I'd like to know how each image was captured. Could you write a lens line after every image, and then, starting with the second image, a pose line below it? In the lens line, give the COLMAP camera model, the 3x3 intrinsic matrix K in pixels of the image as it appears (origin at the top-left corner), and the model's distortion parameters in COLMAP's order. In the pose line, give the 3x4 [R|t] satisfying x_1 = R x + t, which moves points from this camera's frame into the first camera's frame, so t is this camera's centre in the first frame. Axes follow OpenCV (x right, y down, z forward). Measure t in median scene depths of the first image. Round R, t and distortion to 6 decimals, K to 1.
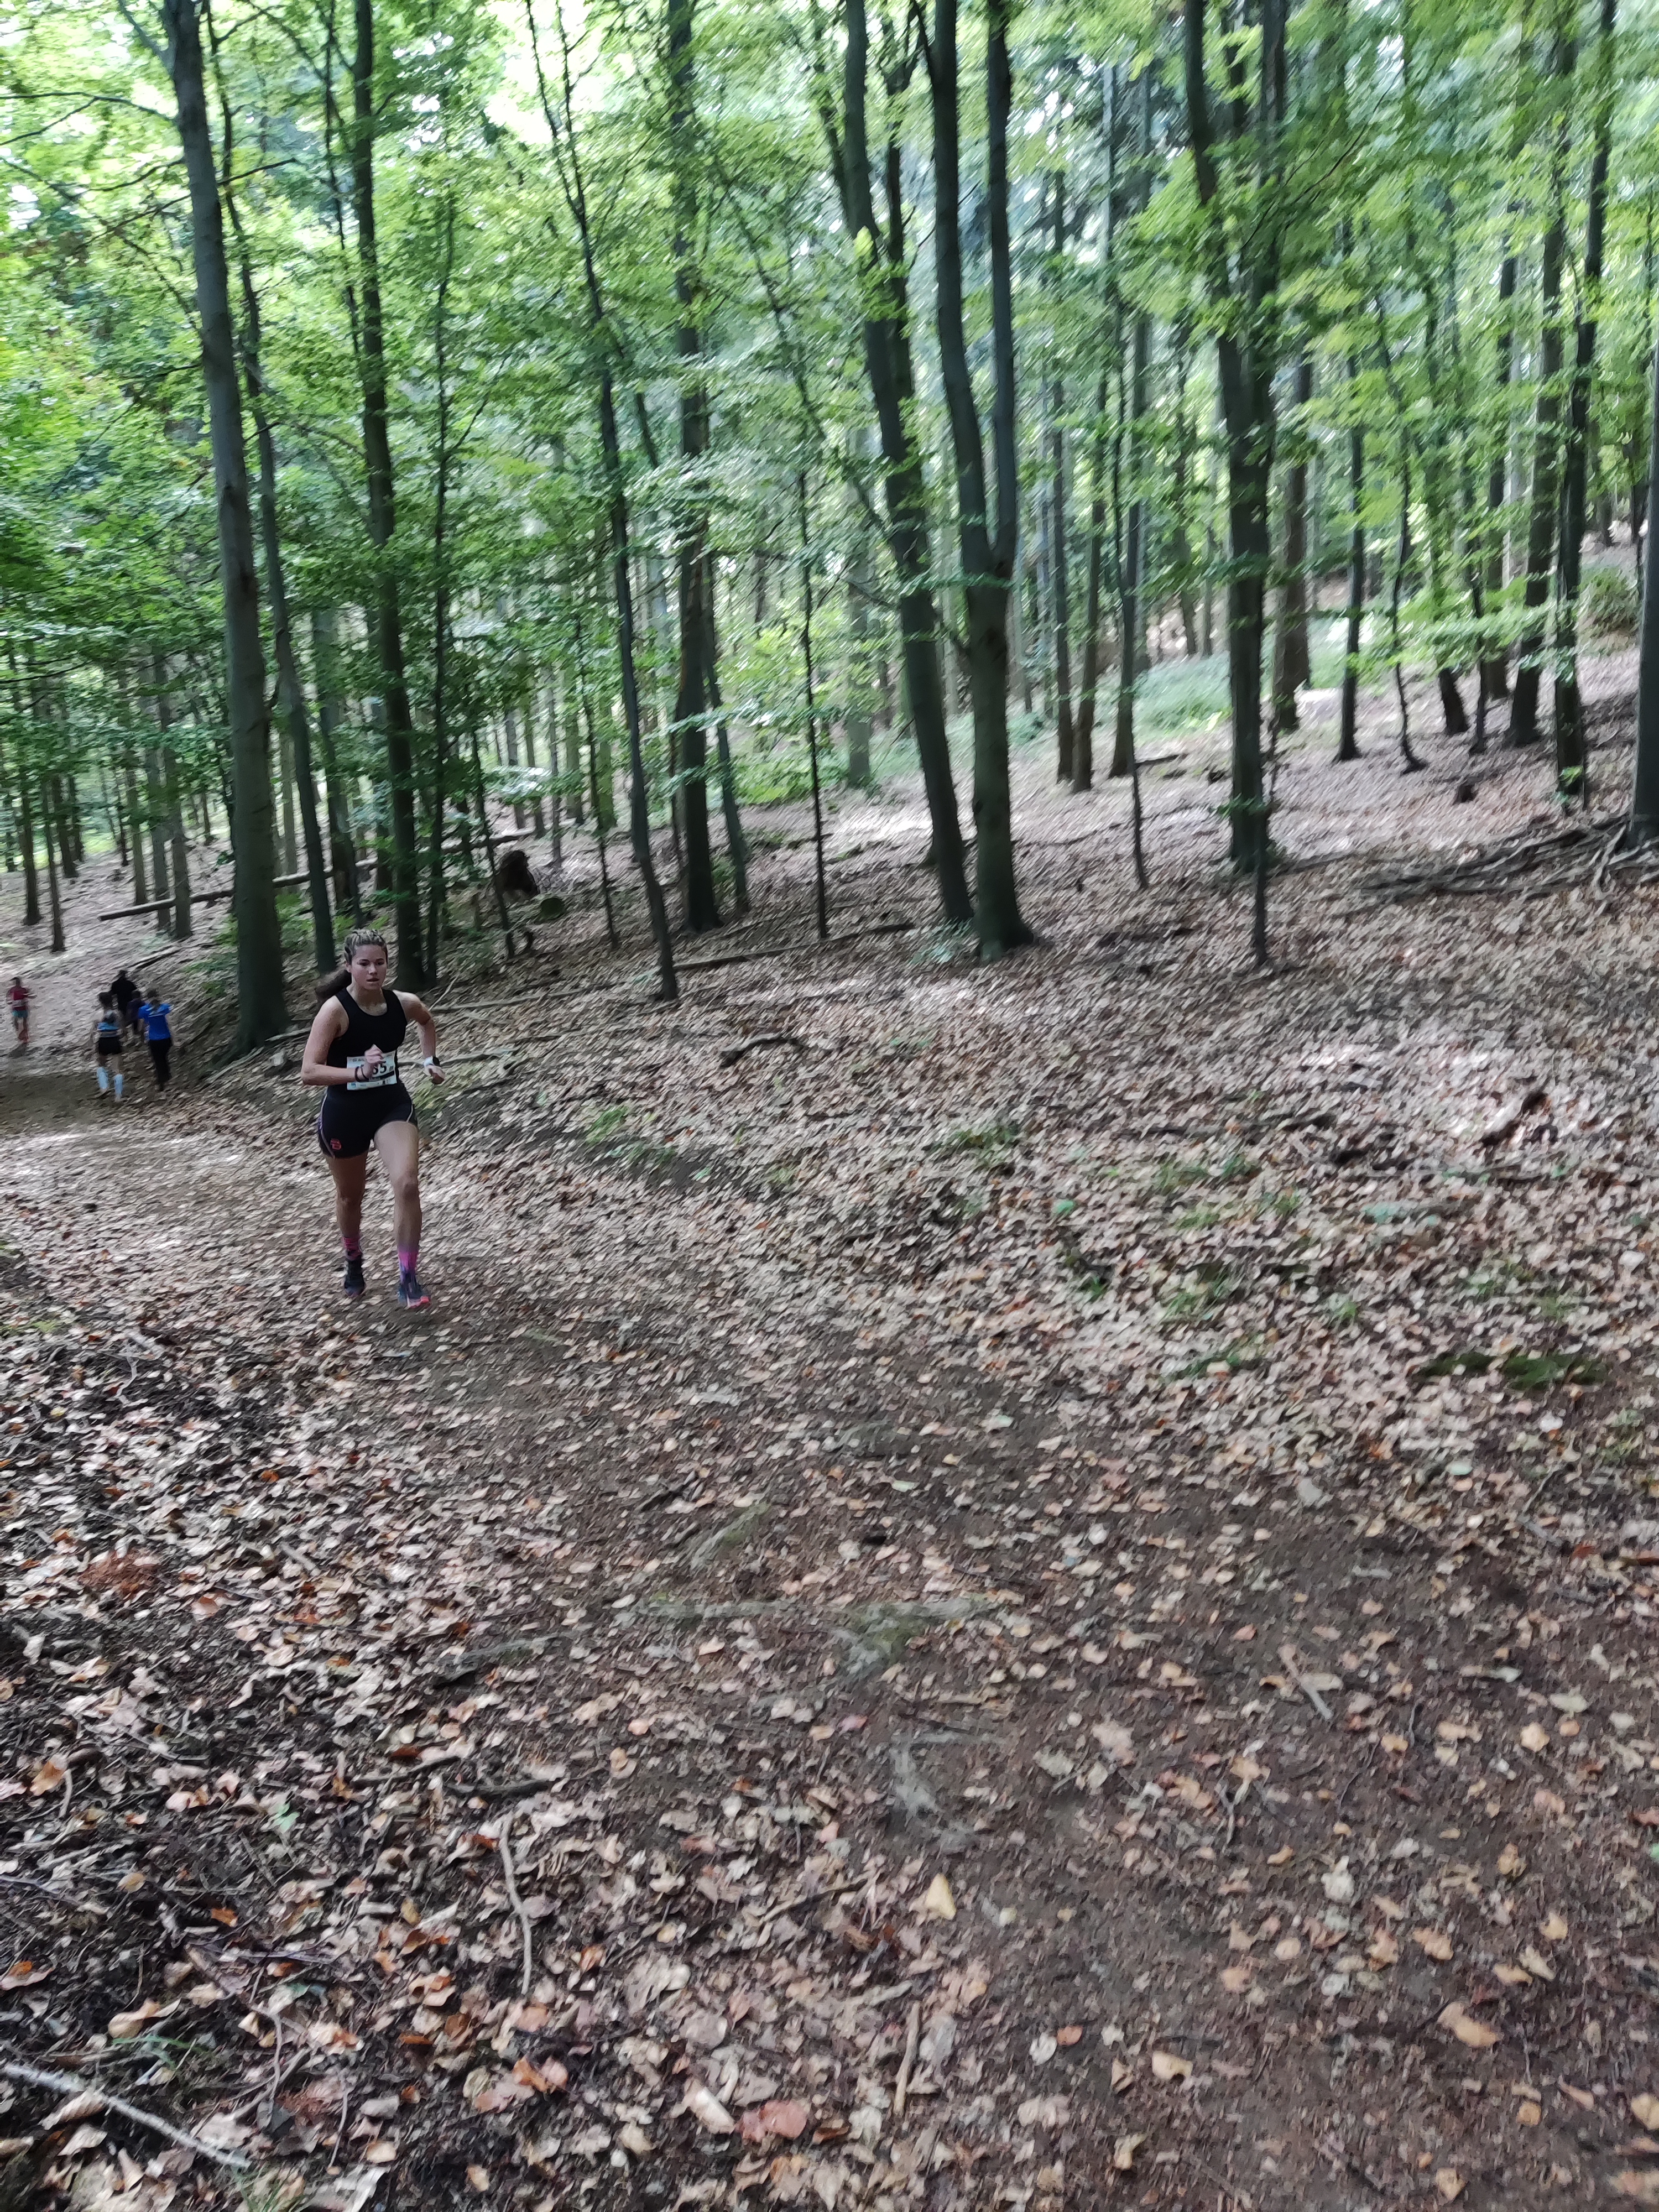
lens RADIAL K [[1624.1, 0, 827.0], [0, 1624.1, 1087.9], [0, 0, 1]] dist [0.132458, -0.169755]
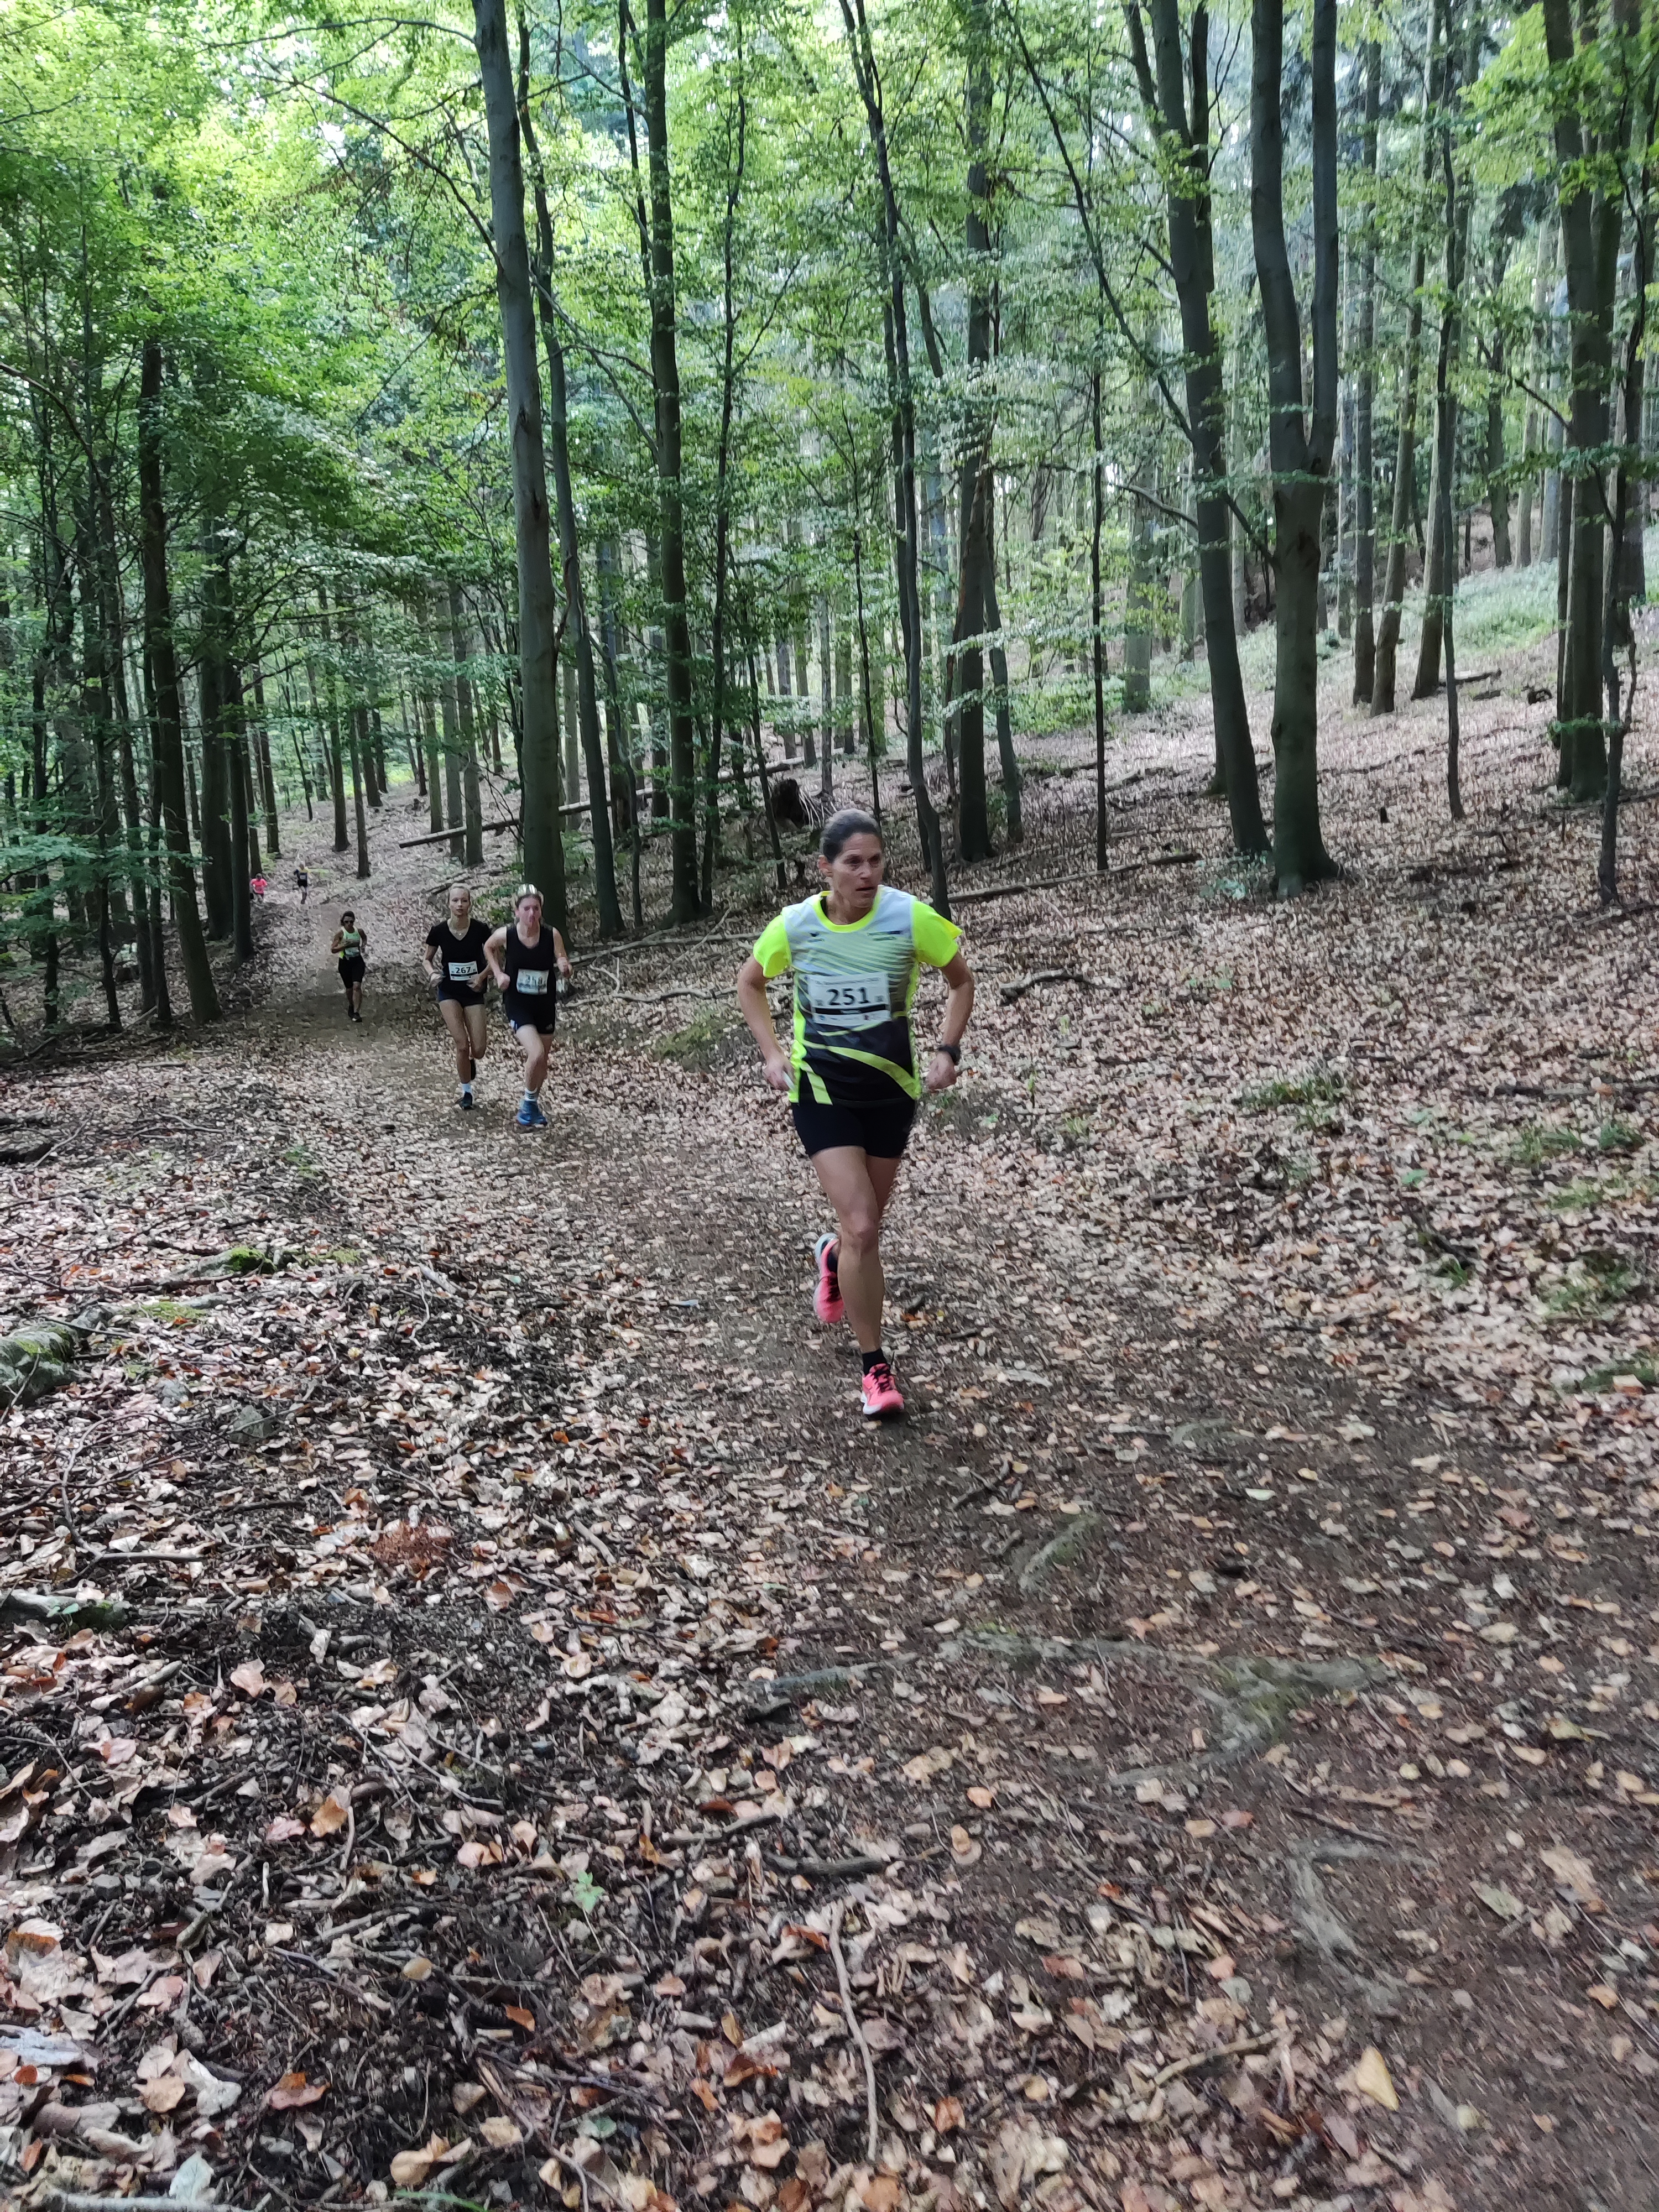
lens RADIAL K [[1616.6, 0, 827.4], [0, 1616.6, 1109.3], [0, 0, 1]] dist [0.104640, -0.118561]
pose [[0.987423, 0.033316, -0.154547, -0.055947], [-0.024807, 0.998085, 0.056666, -0.010565], [0.156139, -0.052119, 0.986359, 0.130972]]
